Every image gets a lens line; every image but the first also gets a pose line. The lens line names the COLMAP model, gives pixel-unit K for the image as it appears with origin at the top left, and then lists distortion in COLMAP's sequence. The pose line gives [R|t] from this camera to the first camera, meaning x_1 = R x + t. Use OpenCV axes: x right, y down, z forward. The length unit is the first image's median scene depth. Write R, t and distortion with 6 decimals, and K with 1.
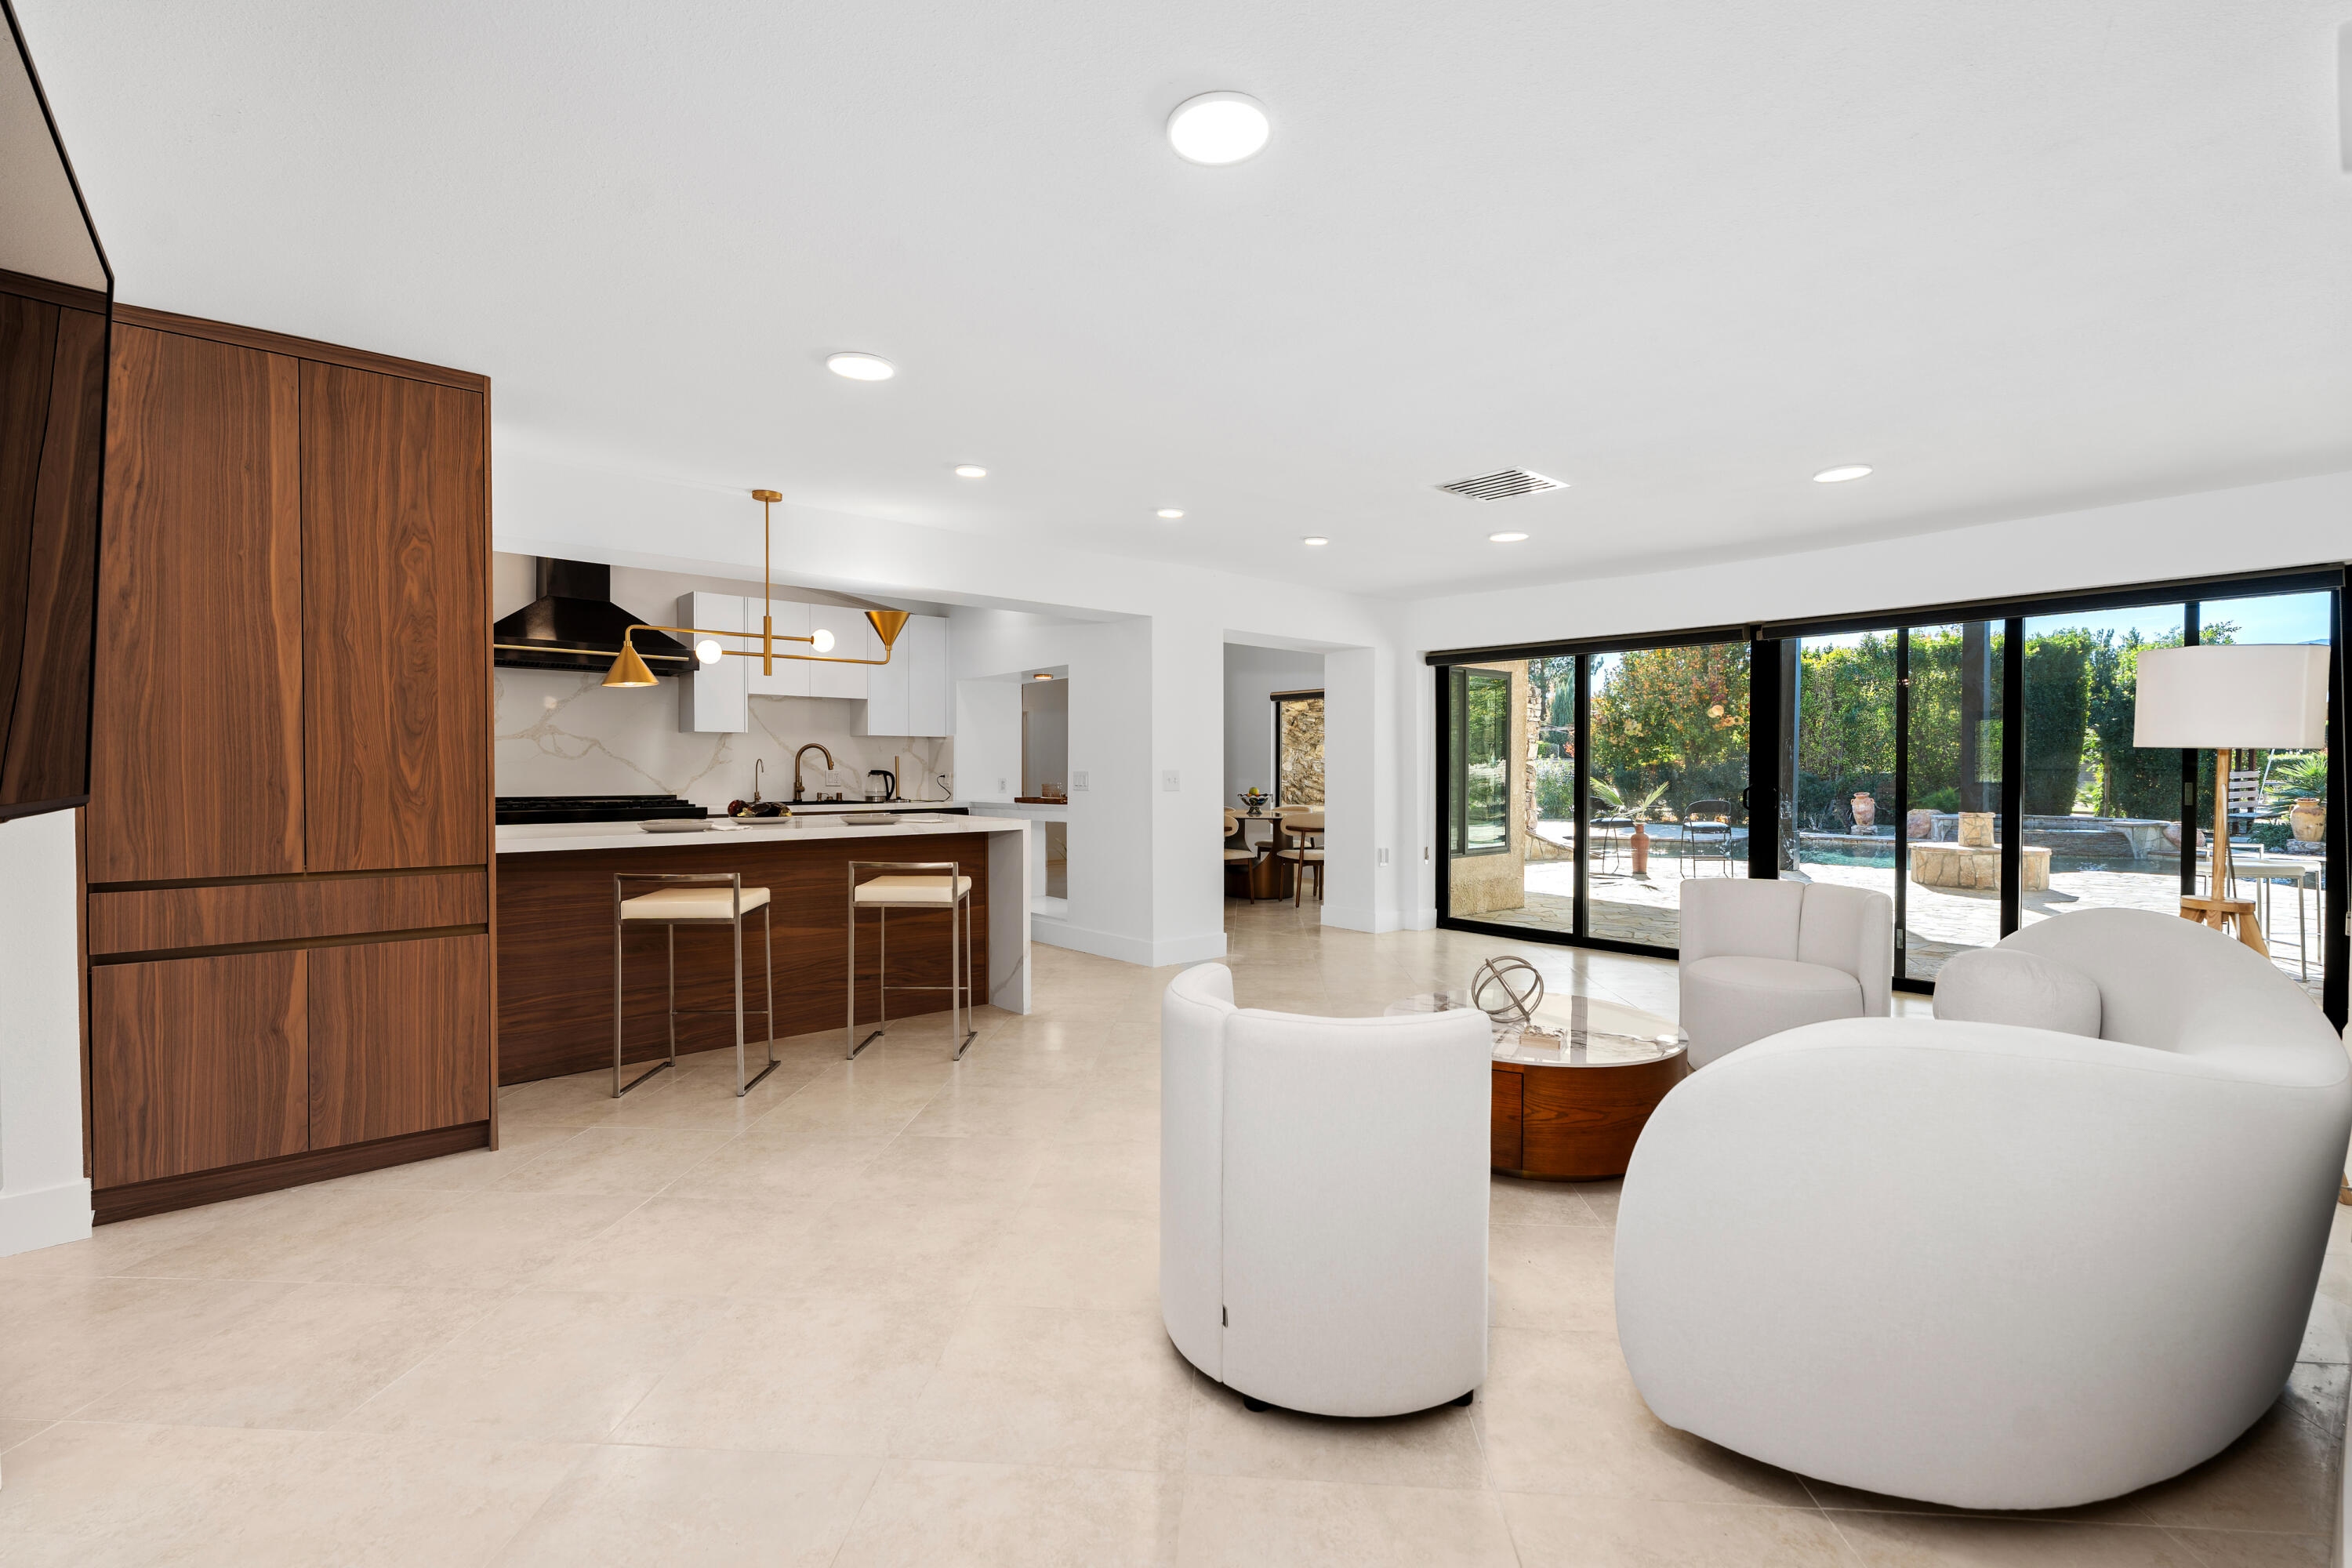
lens RADIAL K [[1051.2, 0, 1169.3], [0, 1051.2, 790.0], [0, 0, 1]] dist [0.001084, 0.000191]
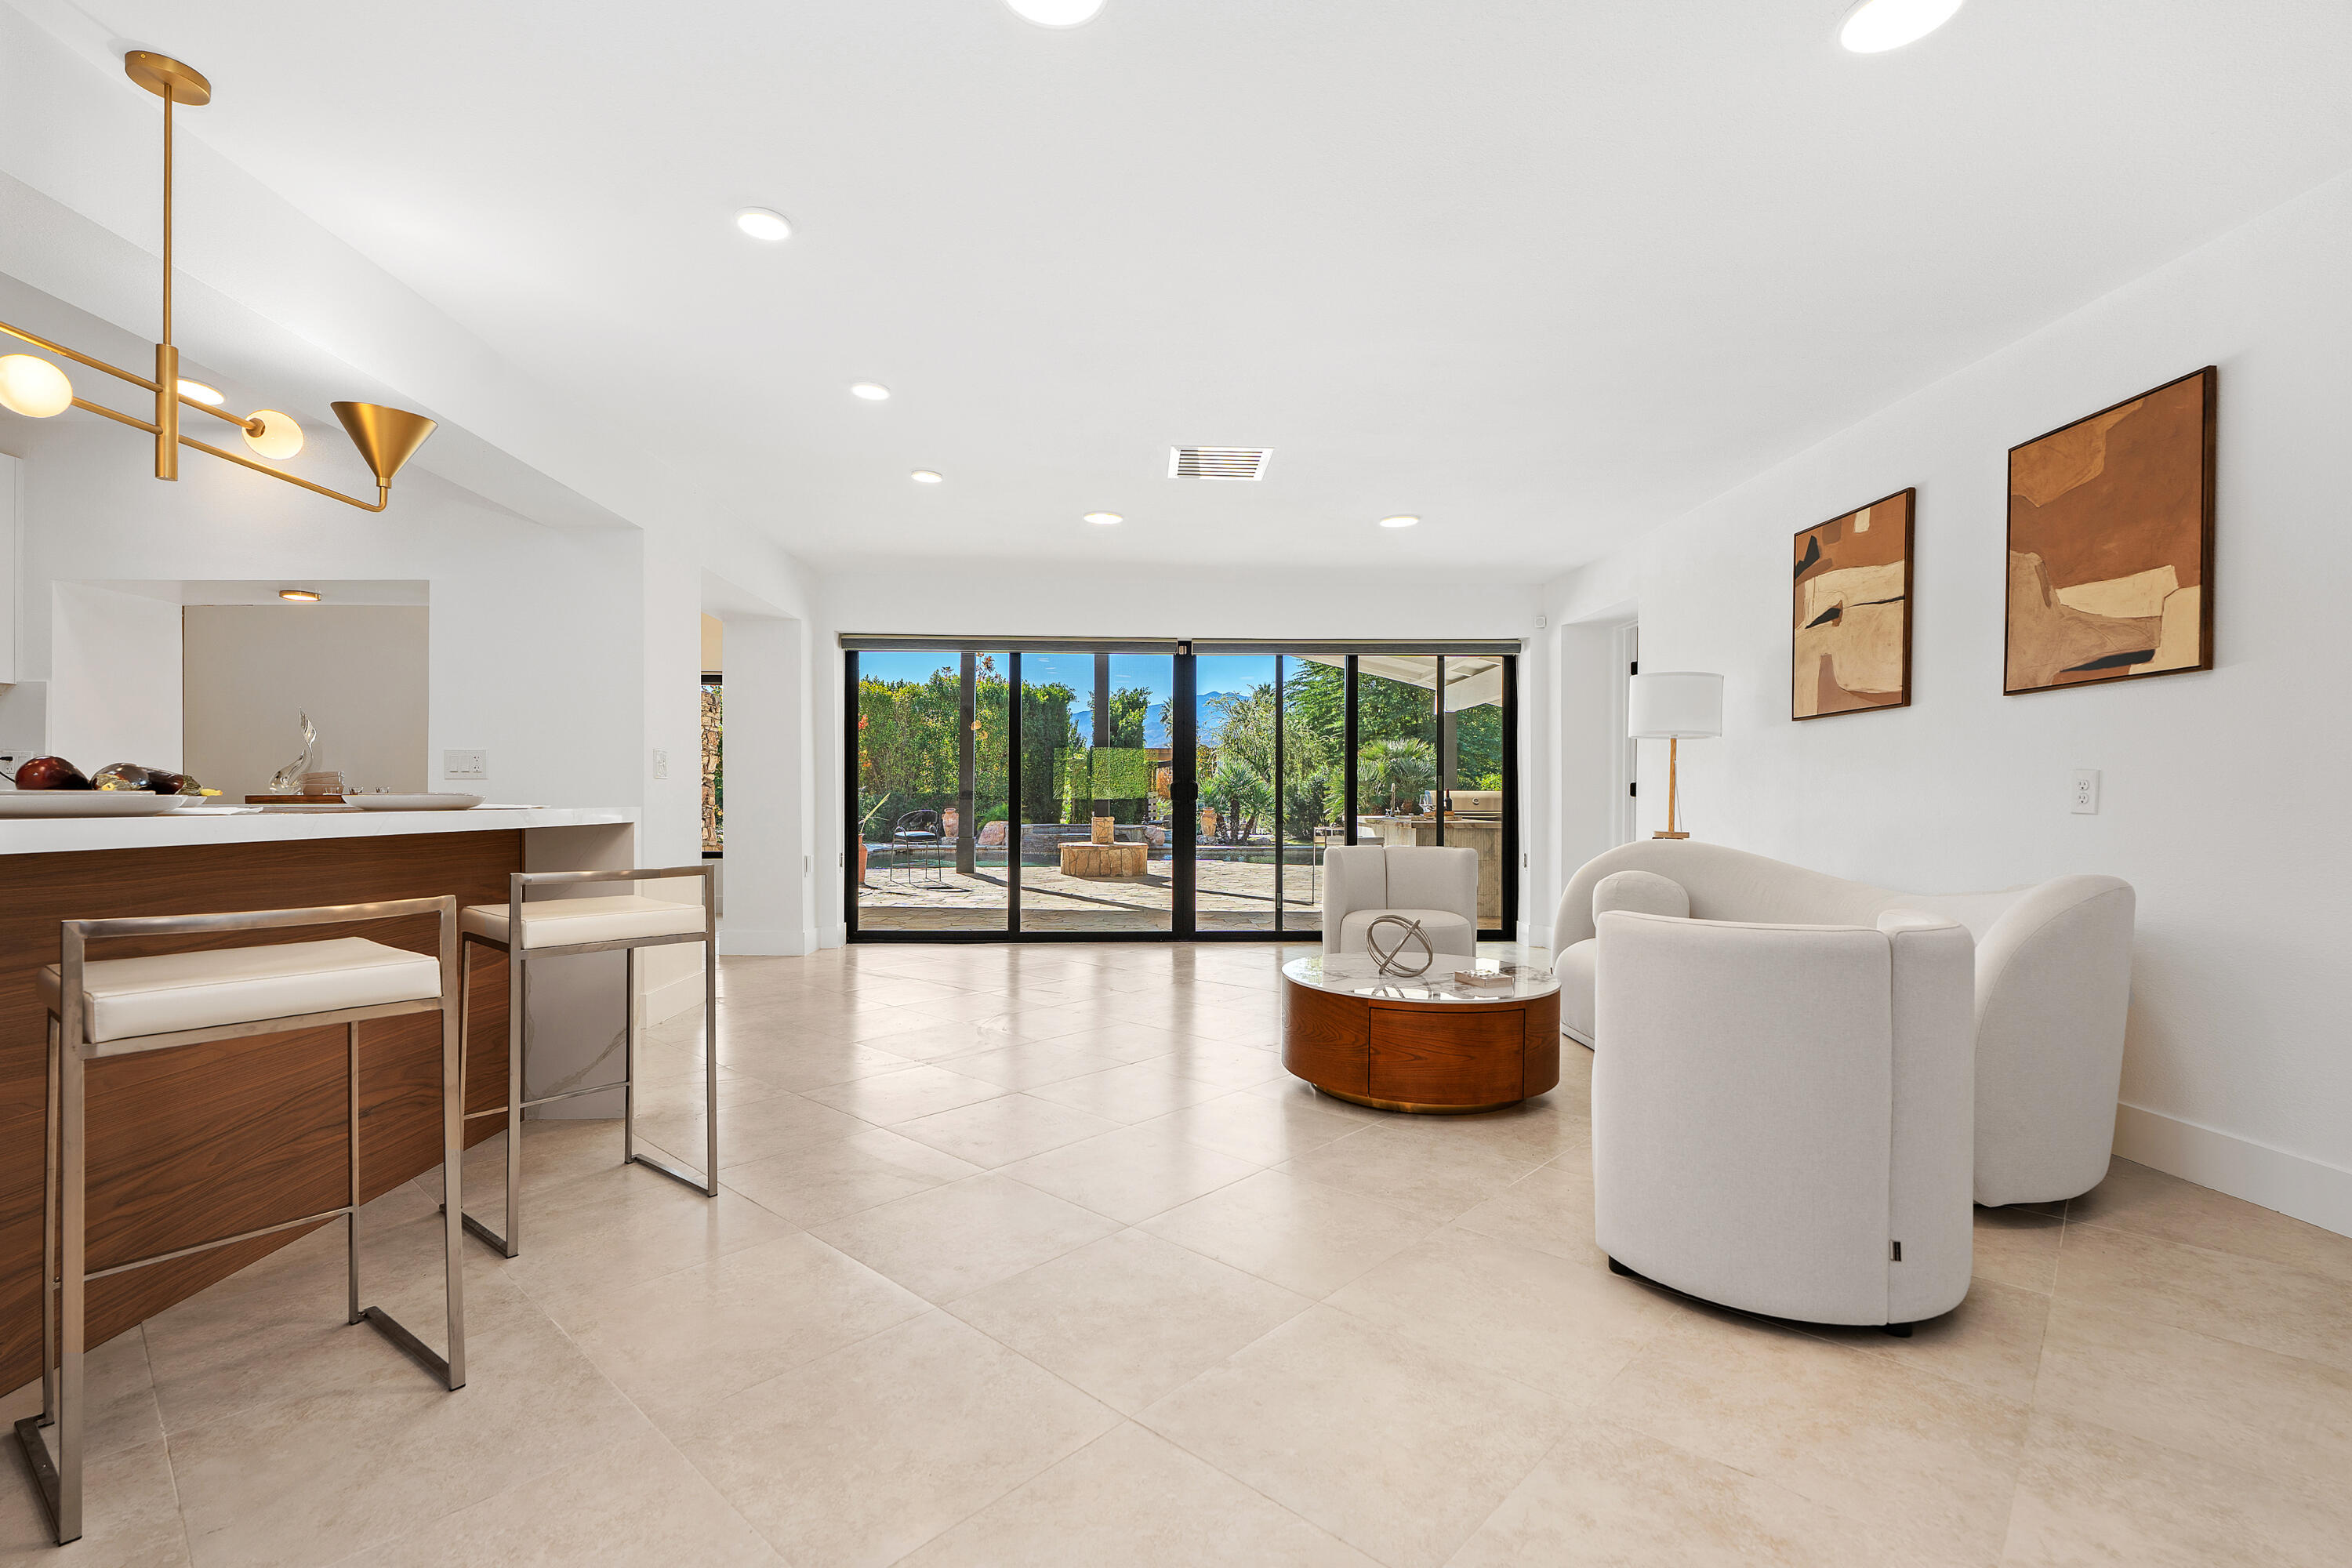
lens RADIAL K [[1055.0, 0, 1180.0], [0, 1055.0, 796.7], [0, 0, 1]] dist [0.002835, 0.000591]
pose [[0.619181, 0.001469, 0.785247, -0.344756], [0.013789, 0.999824, -0.012744, 0.027773], [-0.785127, 0.018718, 0.619052, 0.282028]]
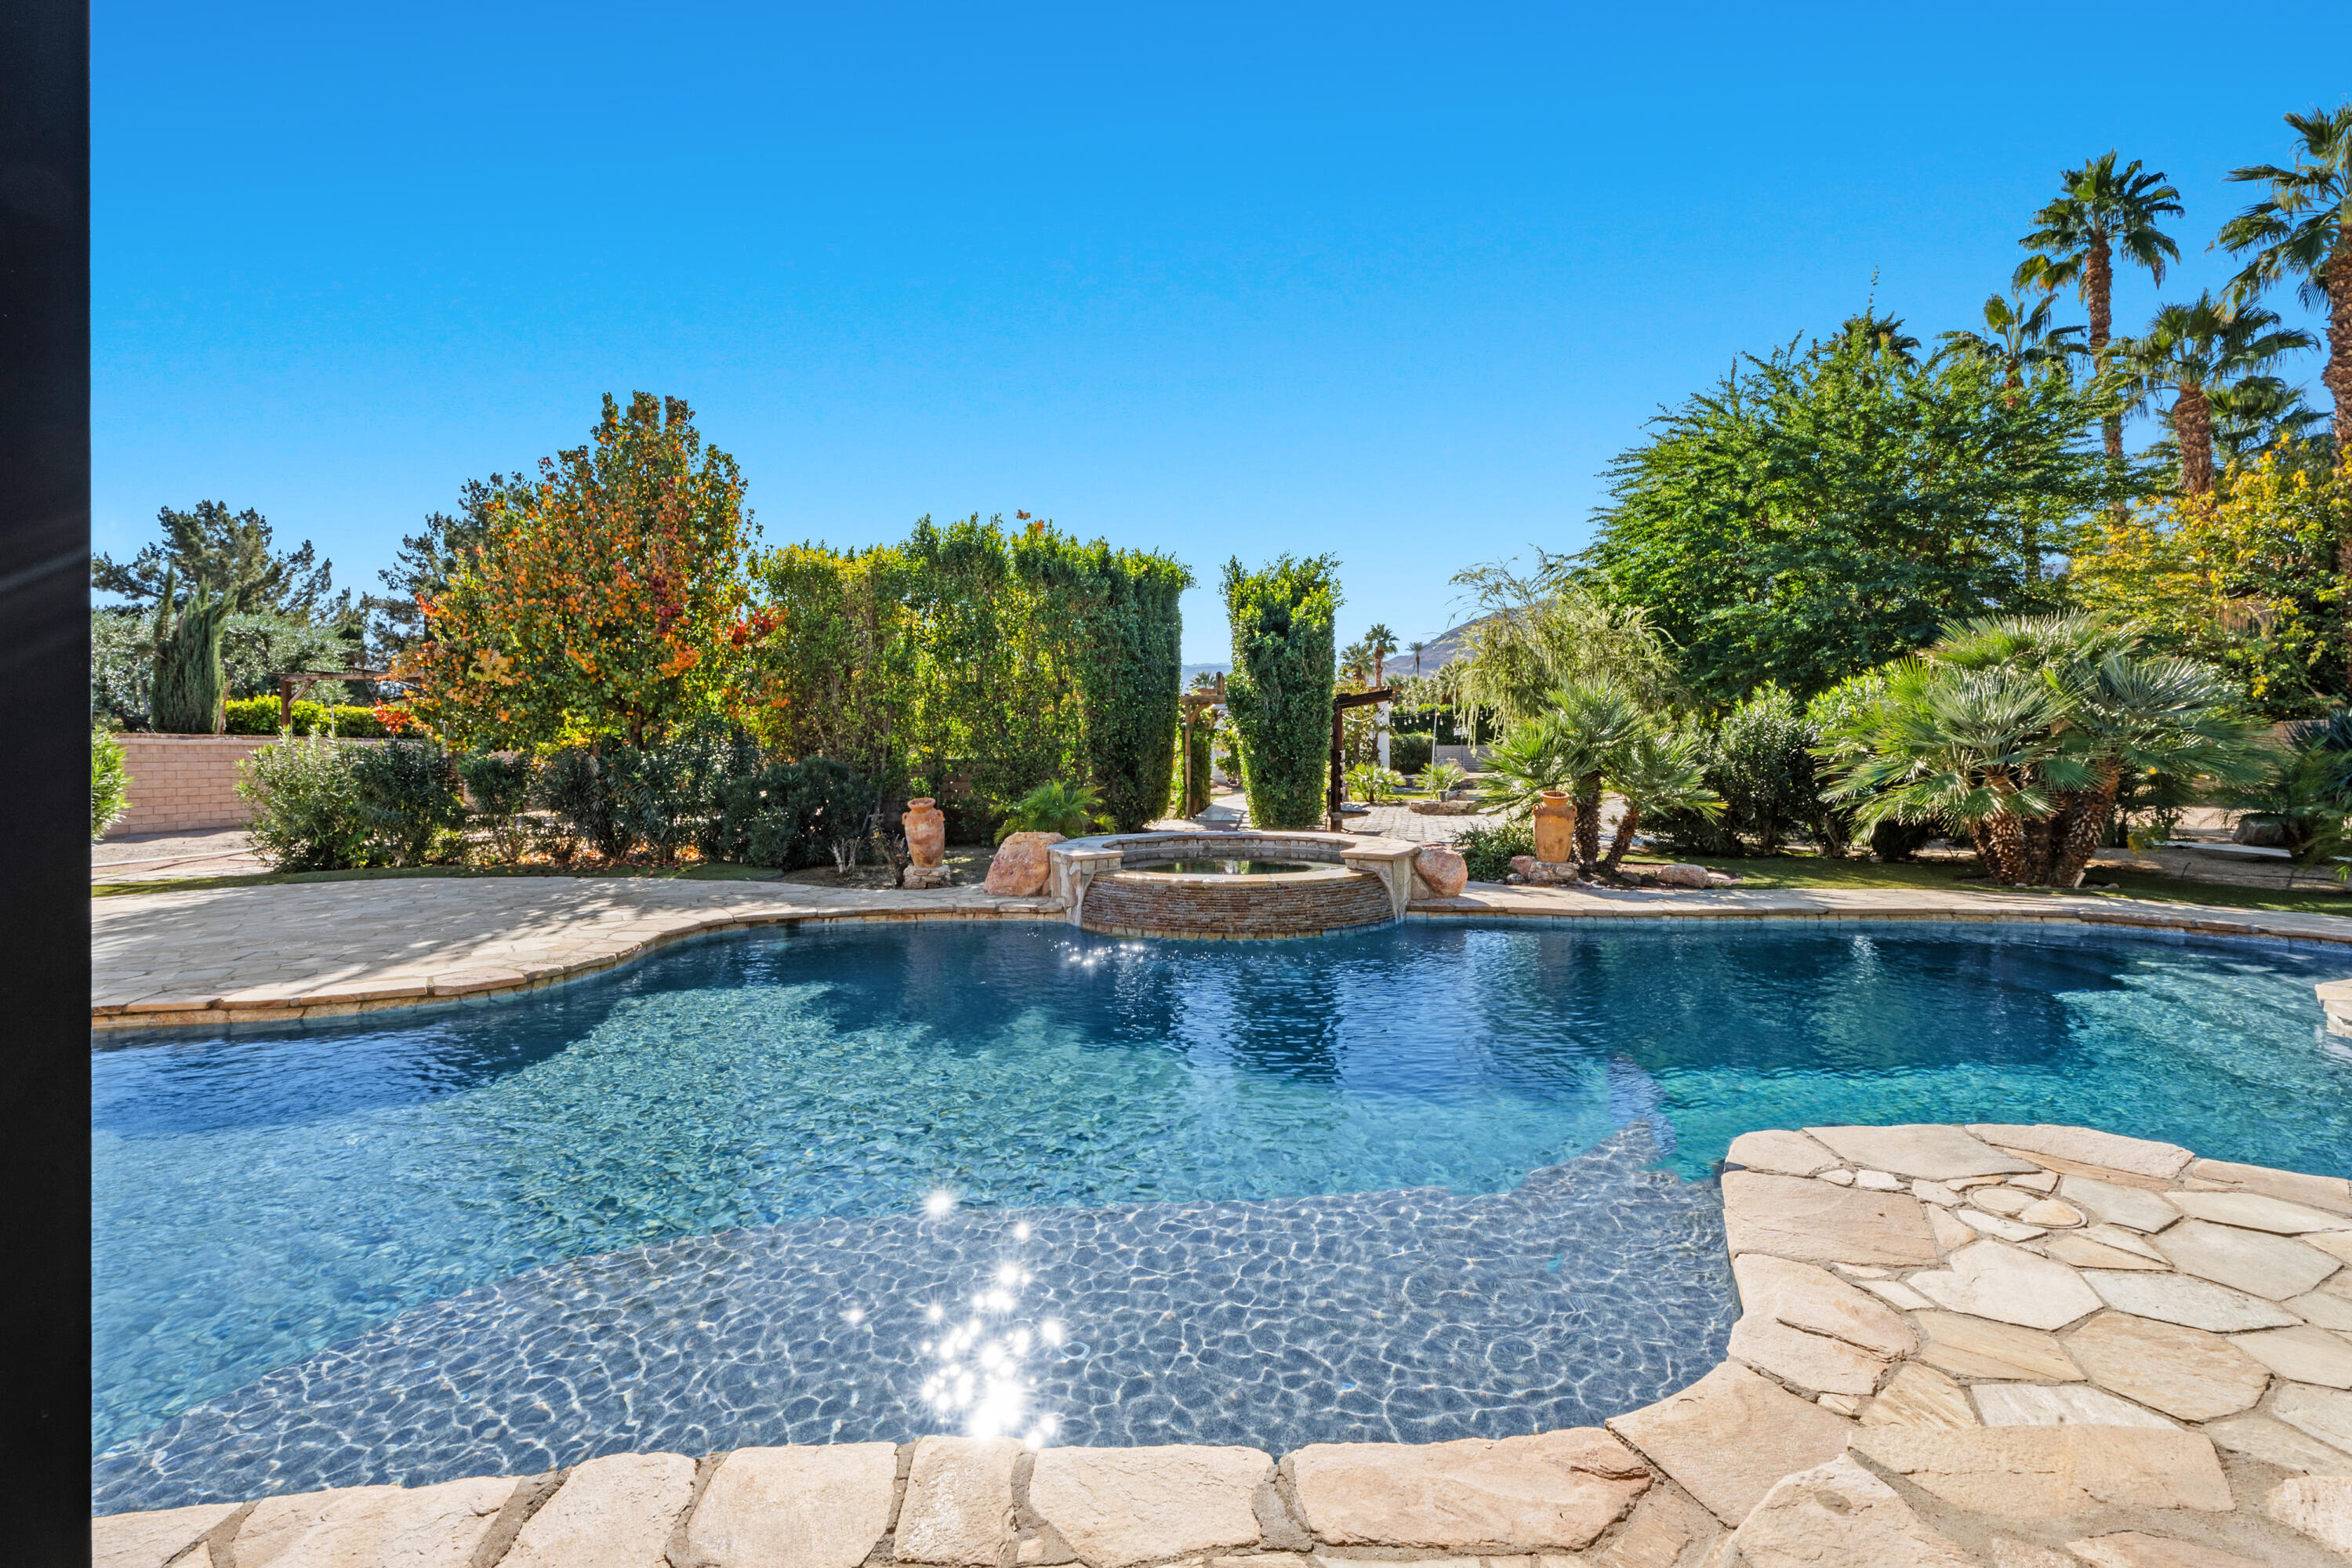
lens RADIAL K [[1049.2, 0, 1177.7], [0, 1049.2, 773.5], [0, 0, 1]] dist [0.000723, 0.000088]
pose [[0.680019, -0.018974, 0.732949, 1.360090], [0.023725, 0.999711, 0.003868, -0.027888], [-0.732811, 0.014759, 0.680272, 2.065328]]
